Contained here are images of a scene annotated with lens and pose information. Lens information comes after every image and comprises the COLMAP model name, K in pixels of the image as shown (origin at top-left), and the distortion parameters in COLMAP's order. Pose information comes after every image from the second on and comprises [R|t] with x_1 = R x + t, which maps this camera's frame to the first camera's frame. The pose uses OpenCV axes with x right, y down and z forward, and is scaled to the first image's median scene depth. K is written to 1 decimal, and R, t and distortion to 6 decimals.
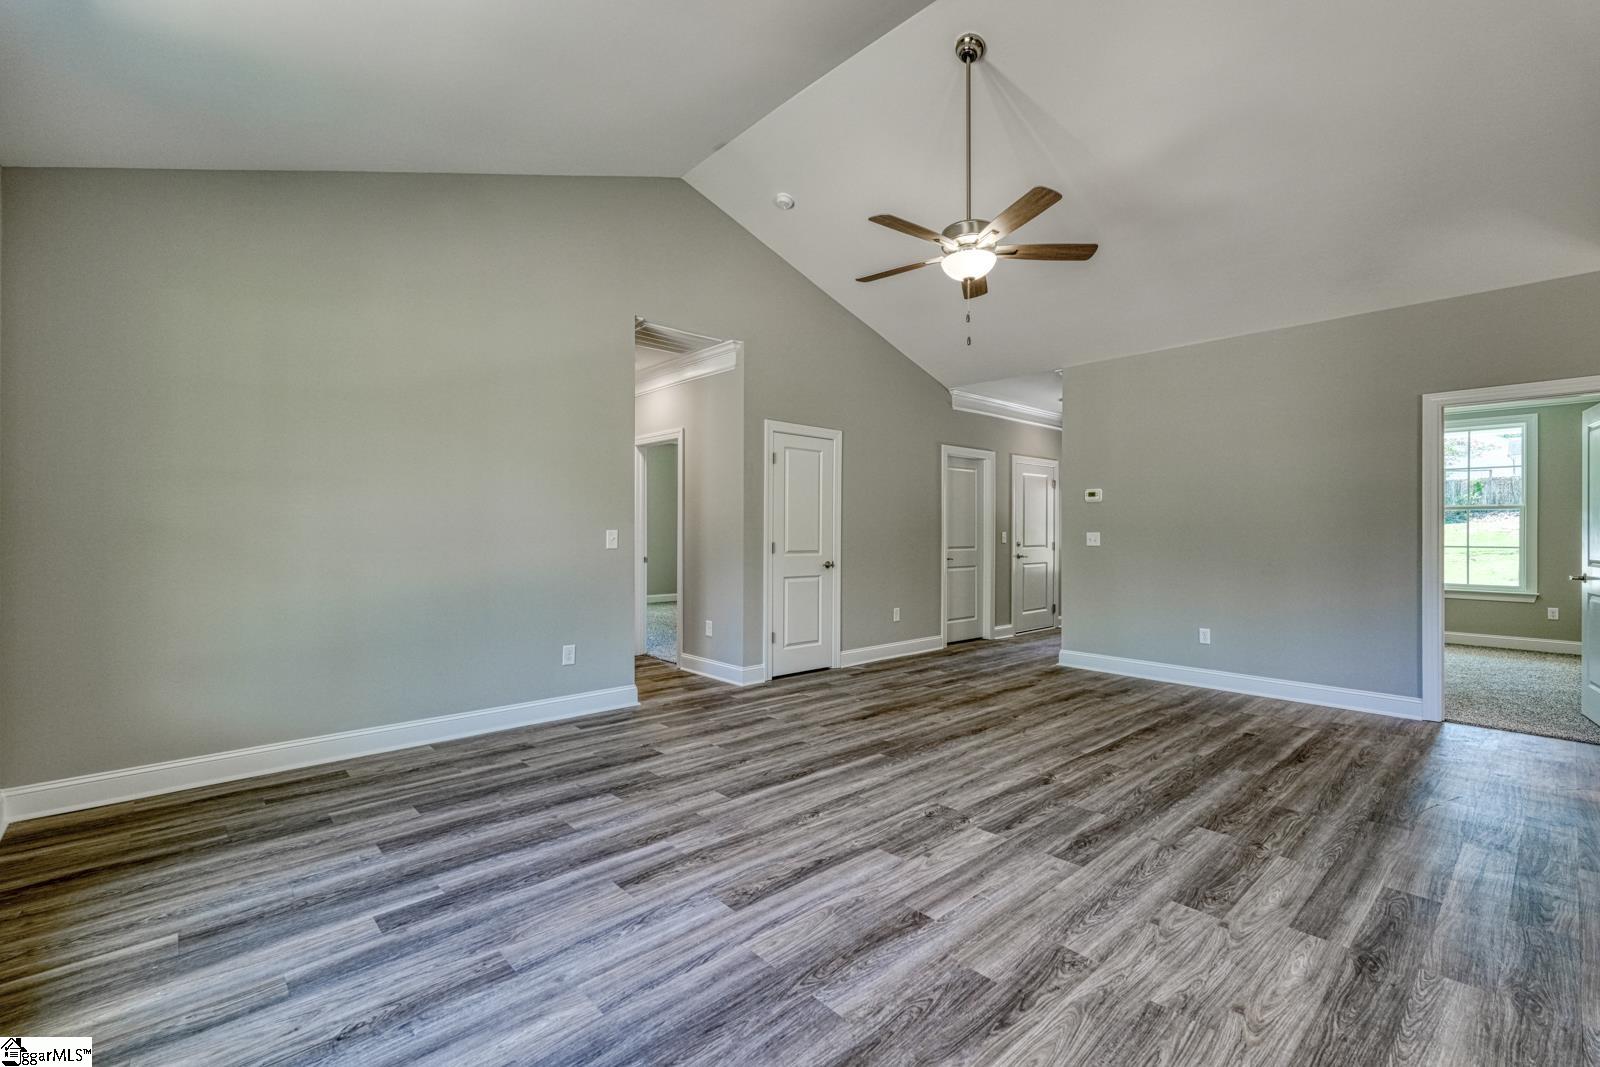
lens RADIAL K [[705.6, 0, 807.5], [0, 705.6, 533.4], [0, 0, 1]] dist [0.002069, -0.001126]
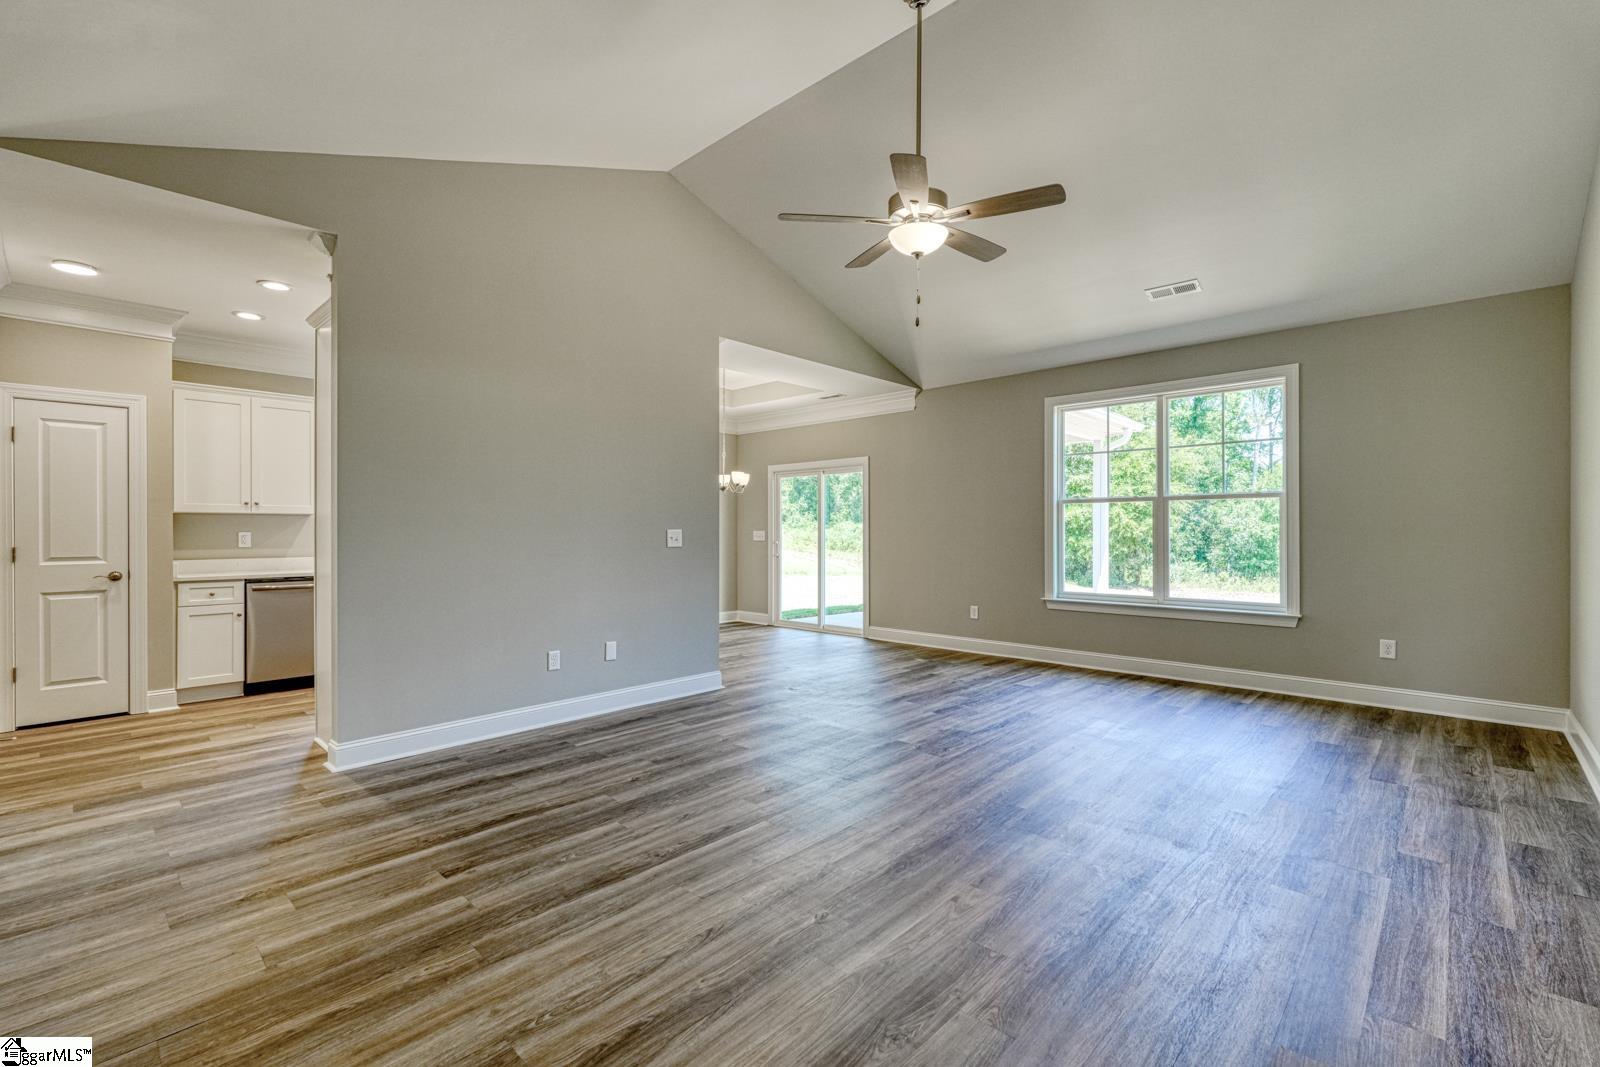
lens RADIAL K [[705.6, 0, 812.6], [0, 705.6, 522.2], [0, 0, 1]] dist [0.002069, -0.001126]
pose [[-0.996455, -0.002695, -0.084083, 0.489993], [-0.002134, 0.999975, -0.006760, -0.008634], [0.084099, -0.006556, -0.996436, 2.116681]]
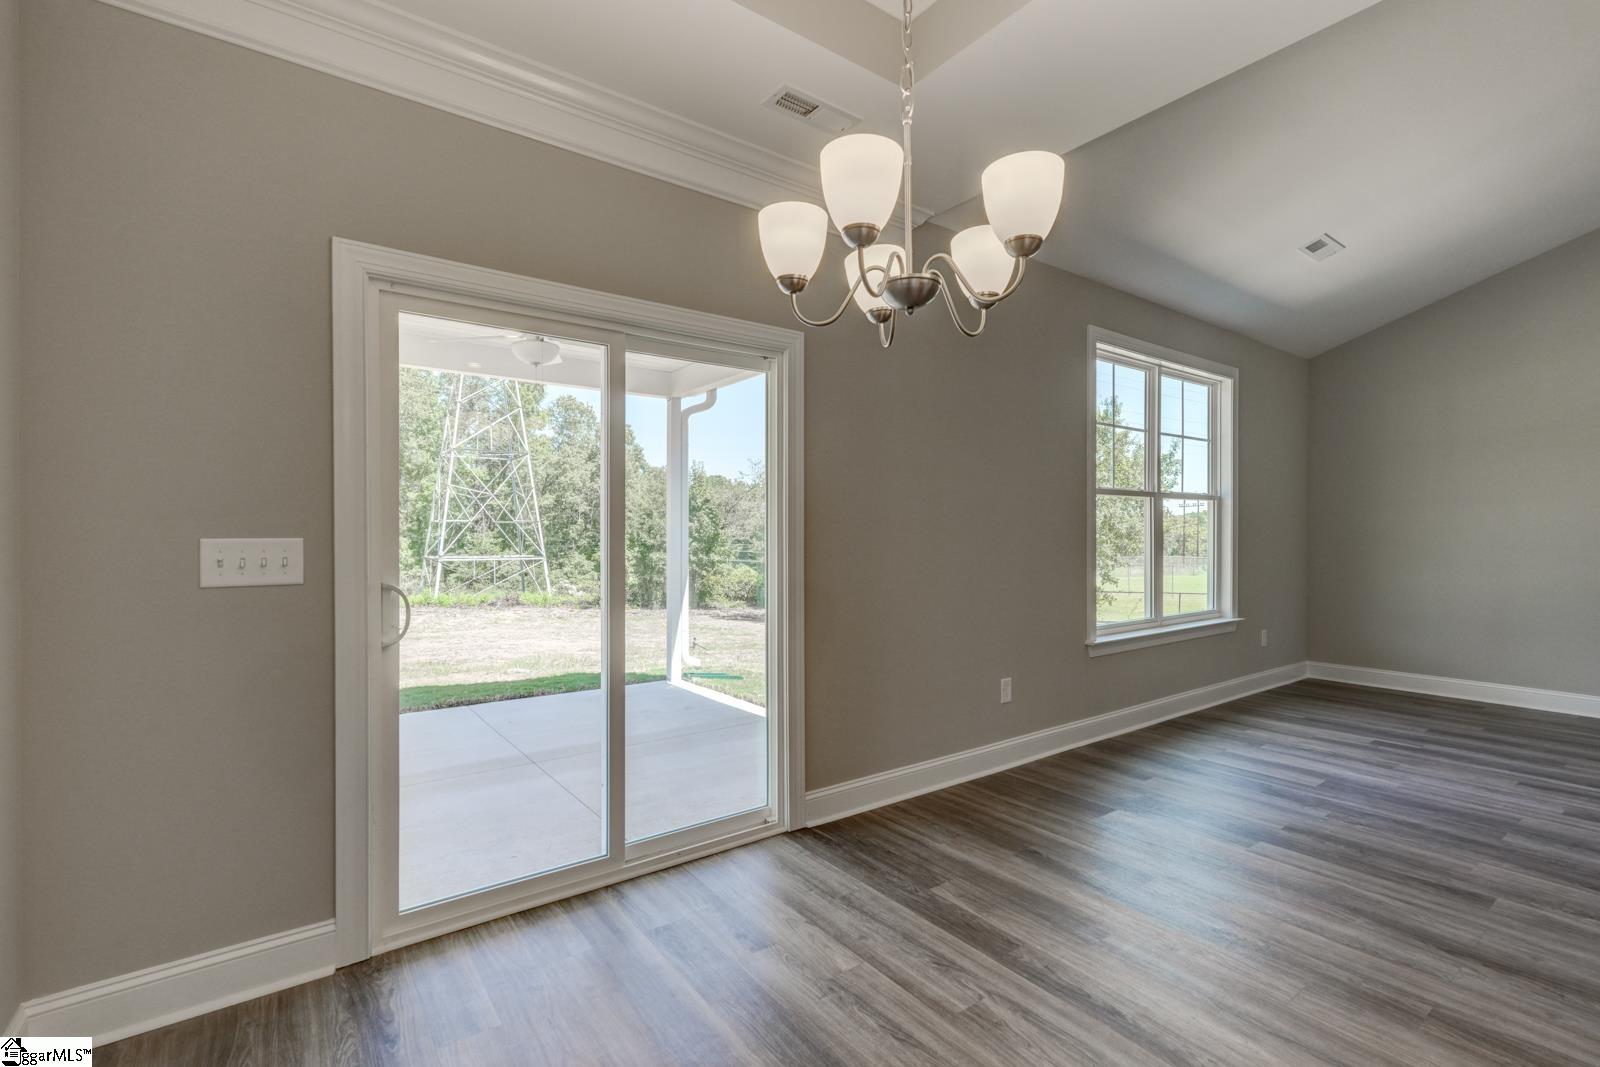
lens RADIAL K [[705.6, 0, 802.2], [0, 705.6, 546.6], [0, 0, 1]] dist [0.002069, -0.001126]
pose [[-0.107929, 0.016596, -0.994020, 0.983675], [-0.006773, 0.999825, 0.017429, 0.001523], [0.994135, 0.008613, -0.107798, -0.224088]]
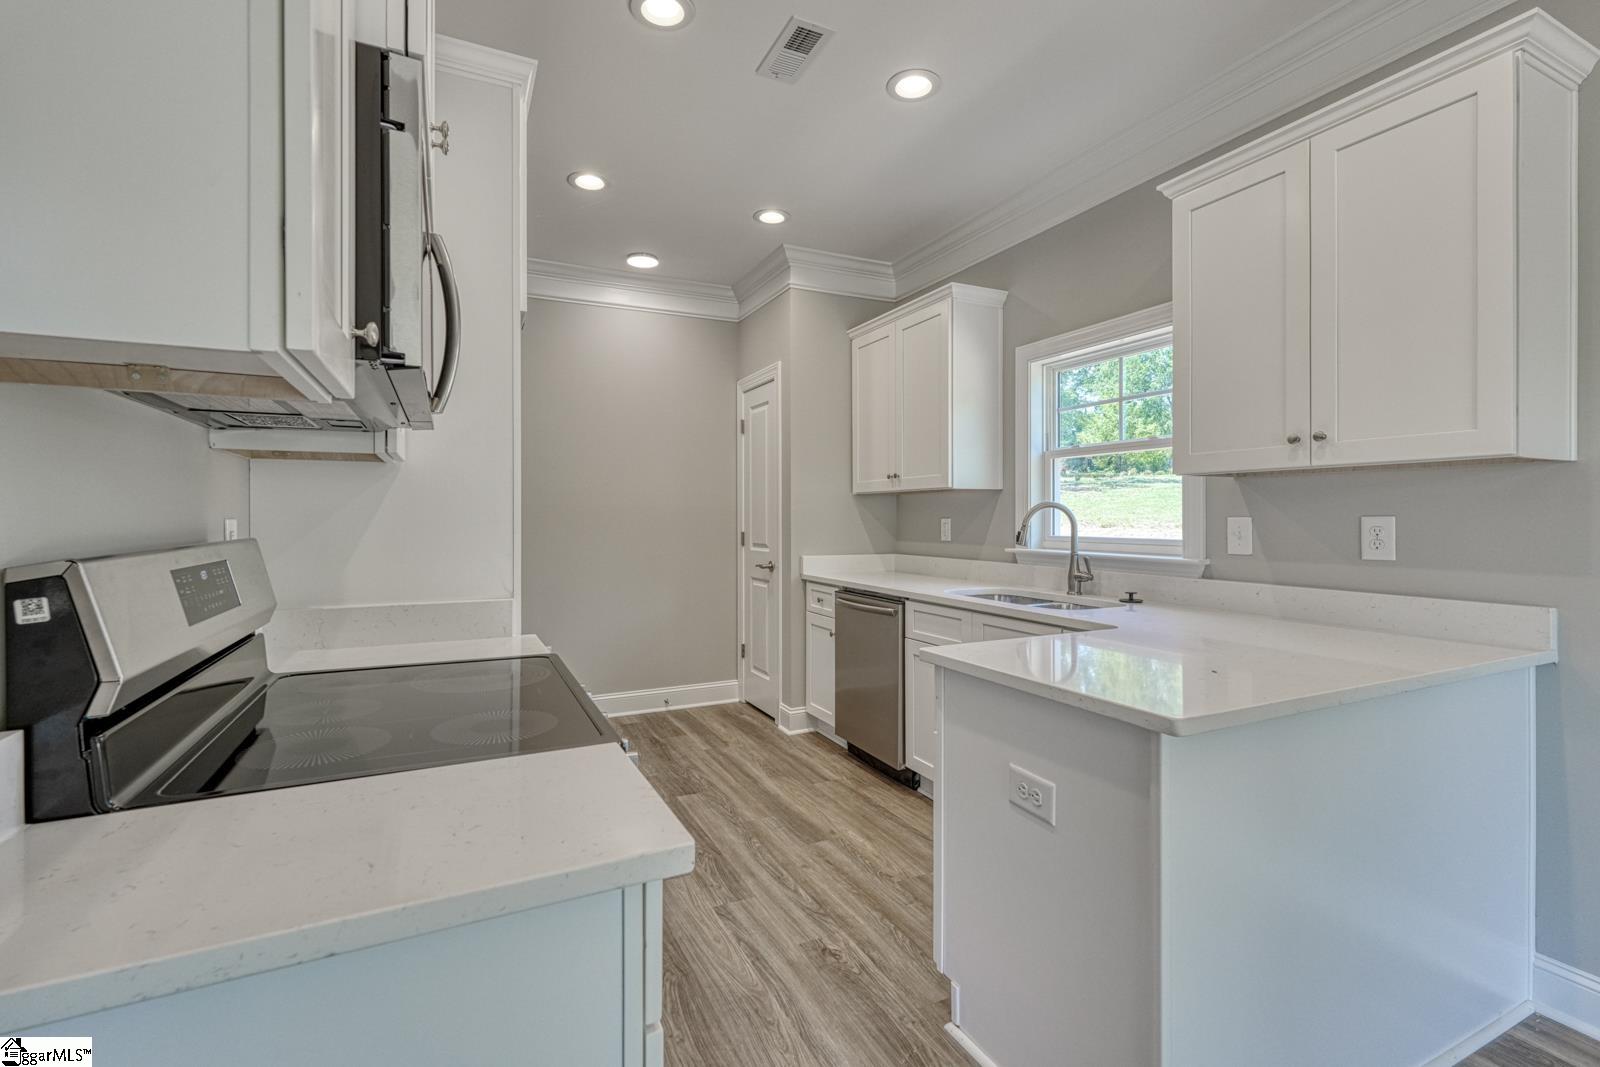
lens RADIAL K [[705.6, 0, 806.1], [0, 705.6, 520.1], [0, 0, 1]] dist [0.002069, -0.001126]
pose [[0.275334, -0.007464, 0.961320, 0.538652], [0.004517, 0.999969, 0.006471, 0.000675], [-0.961338, 0.002561, 0.275359, 0.164973]]
